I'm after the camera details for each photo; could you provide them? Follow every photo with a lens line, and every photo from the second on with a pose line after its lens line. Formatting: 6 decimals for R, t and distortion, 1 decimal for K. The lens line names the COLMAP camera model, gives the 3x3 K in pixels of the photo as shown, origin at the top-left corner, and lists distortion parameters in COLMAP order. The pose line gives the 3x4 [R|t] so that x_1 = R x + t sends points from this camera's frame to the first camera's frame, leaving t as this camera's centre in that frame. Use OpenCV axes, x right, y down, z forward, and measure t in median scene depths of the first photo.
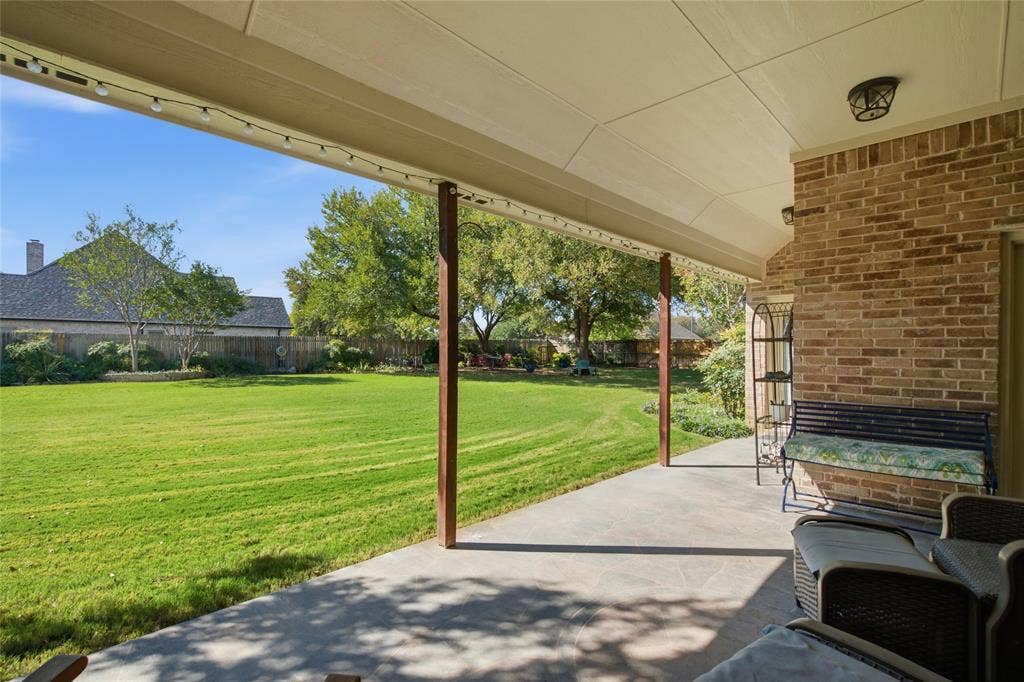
lens RADIAL K [[478.2, 0, 509.4], [0, 478.2, 343.9], [0, 0, 1]] dist [0.000272, -0.000029]
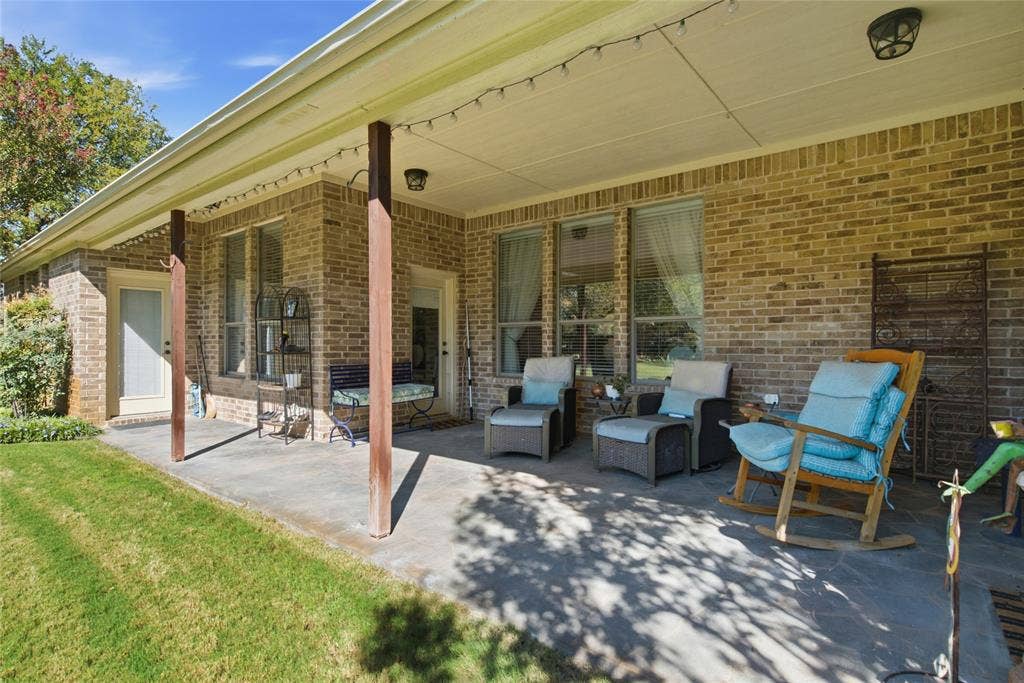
lens RADIAL K [[508.4, 0, 510.2], [0, 508.4, 342.4], [0, 0, 1]] dist [-0.005444, -0.000257]
pose [[-0.100489, -0.003675, 0.994931, -1.436827], [-0.015391, 0.999879, 0.002139, 0.077364], [-0.994819, -0.015098, -0.100534, 1.140286]]
